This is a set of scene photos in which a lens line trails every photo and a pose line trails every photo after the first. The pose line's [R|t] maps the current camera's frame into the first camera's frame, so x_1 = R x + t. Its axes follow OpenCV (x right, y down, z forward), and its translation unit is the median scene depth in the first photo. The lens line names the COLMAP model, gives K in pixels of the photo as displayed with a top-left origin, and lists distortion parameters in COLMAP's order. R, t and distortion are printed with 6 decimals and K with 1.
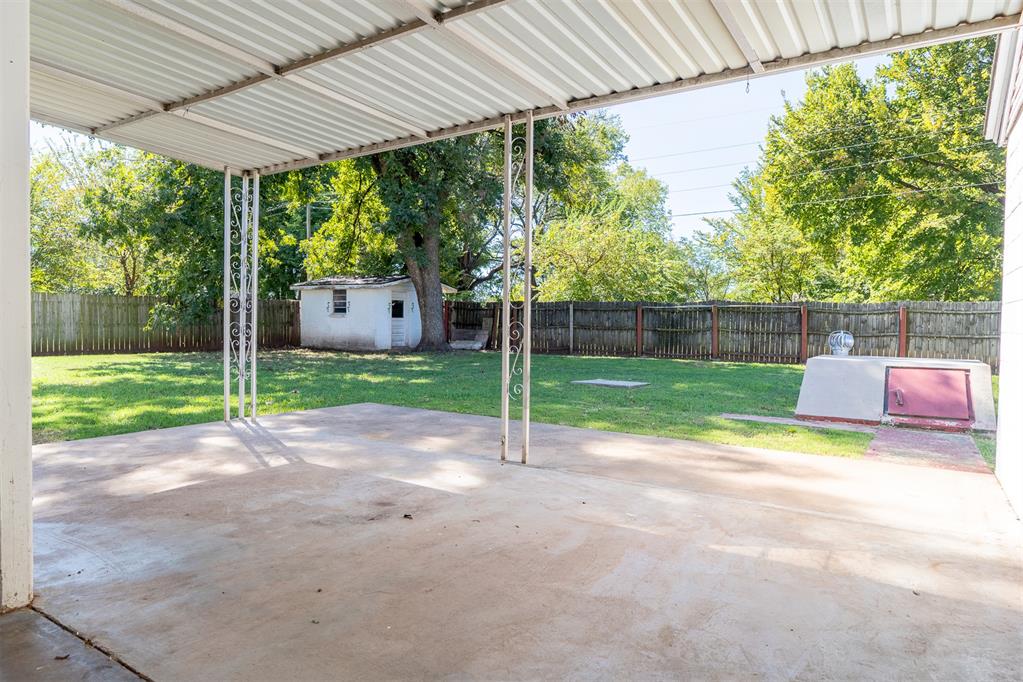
lens RADIAL K [[641.7, 0, 511.0], [0, 641.7, 335.0], [0, 0, 1]] dist [0.000357, -0.006896]
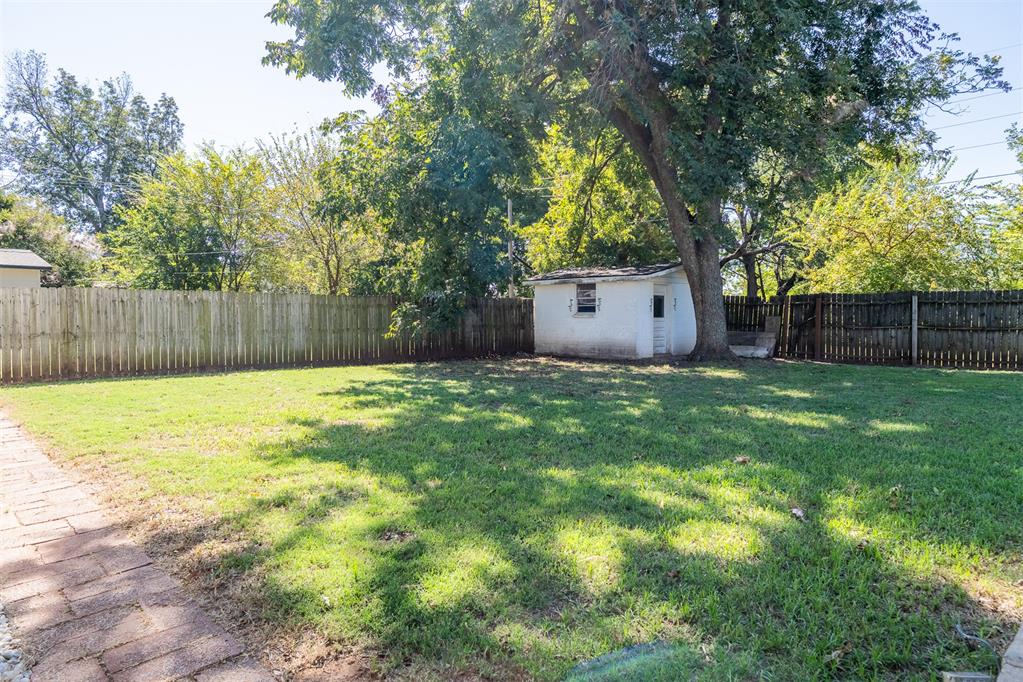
lens RADIAL K [[641.7, 0, 514.8], [0, 641.7, 342.3], [0, 0, 1]] dist [0.000357, -0.006896]
pose [[0.972528, -0.003222, -0.232764, -0.173858], [0.006341, 0.999900, 0.012654, -0.007889], [0.232700, -0.013782, 0.972451, 0.200356]]
